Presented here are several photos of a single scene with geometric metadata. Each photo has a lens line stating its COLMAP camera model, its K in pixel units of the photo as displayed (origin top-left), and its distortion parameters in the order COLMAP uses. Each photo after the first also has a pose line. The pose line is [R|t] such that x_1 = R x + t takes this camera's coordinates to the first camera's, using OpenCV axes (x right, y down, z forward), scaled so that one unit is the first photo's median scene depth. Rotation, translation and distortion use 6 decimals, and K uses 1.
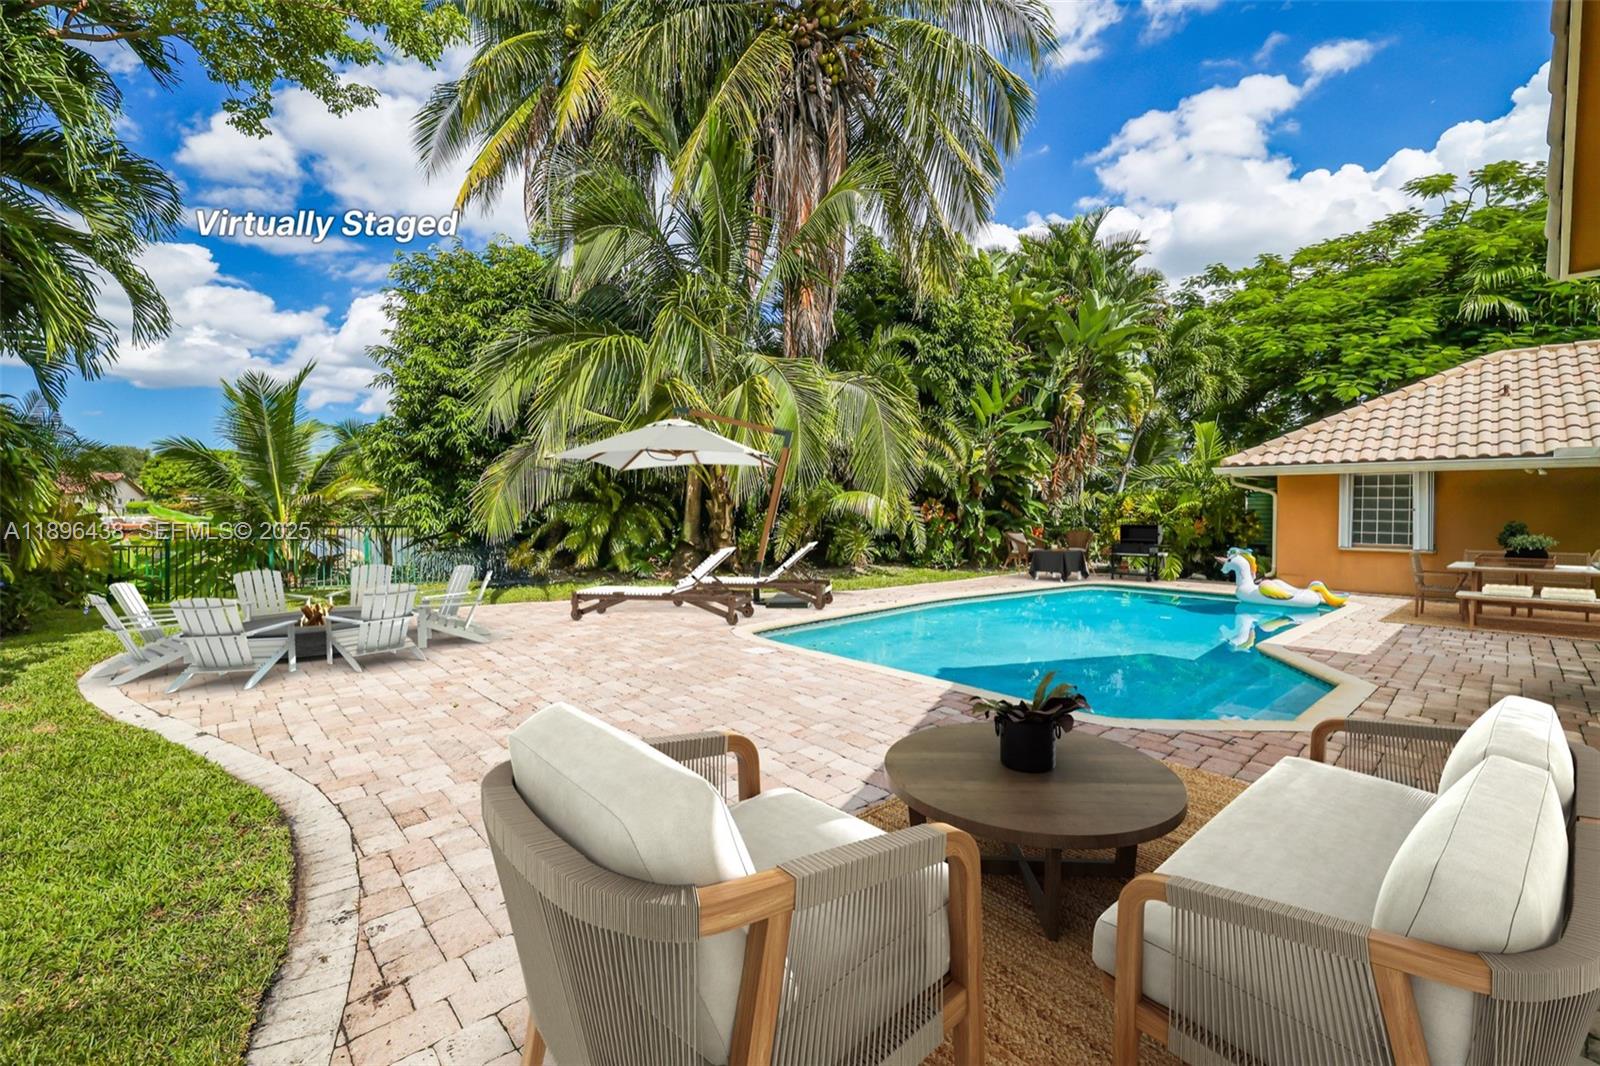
lens RADIAL K [[683.4, 0, 774.4], [0, 683.4, 523.9], [0, 0, 1]] dist [-0.002090, -0.000006]
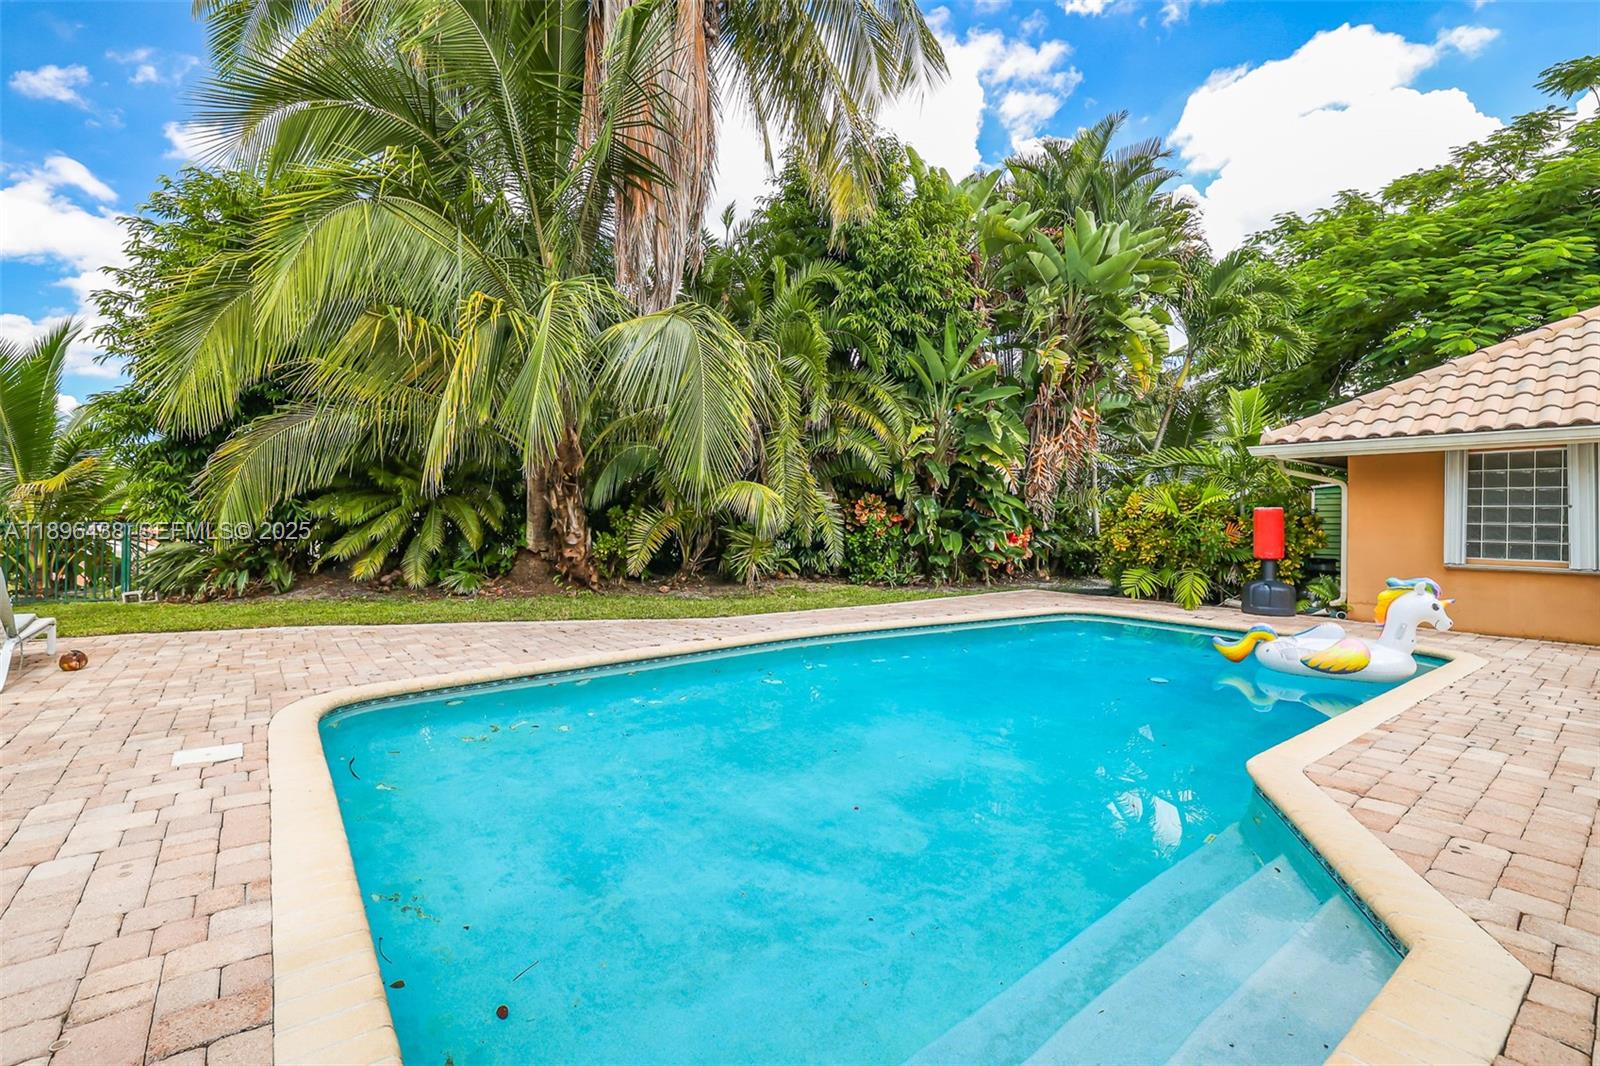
lens RADIAL K [[695.1, 0, 785.2], [0, 695.1, 517.0], [0, 0, 1]] dist [-0.000665, -0.000565]
pose [[0.996786, 0.004755, -0.079972, 0.214455], [-0.006529, 0.999738, -0.021939, 0.007097], [0.079847, 0.022391, 0.996556, 0.244993]]
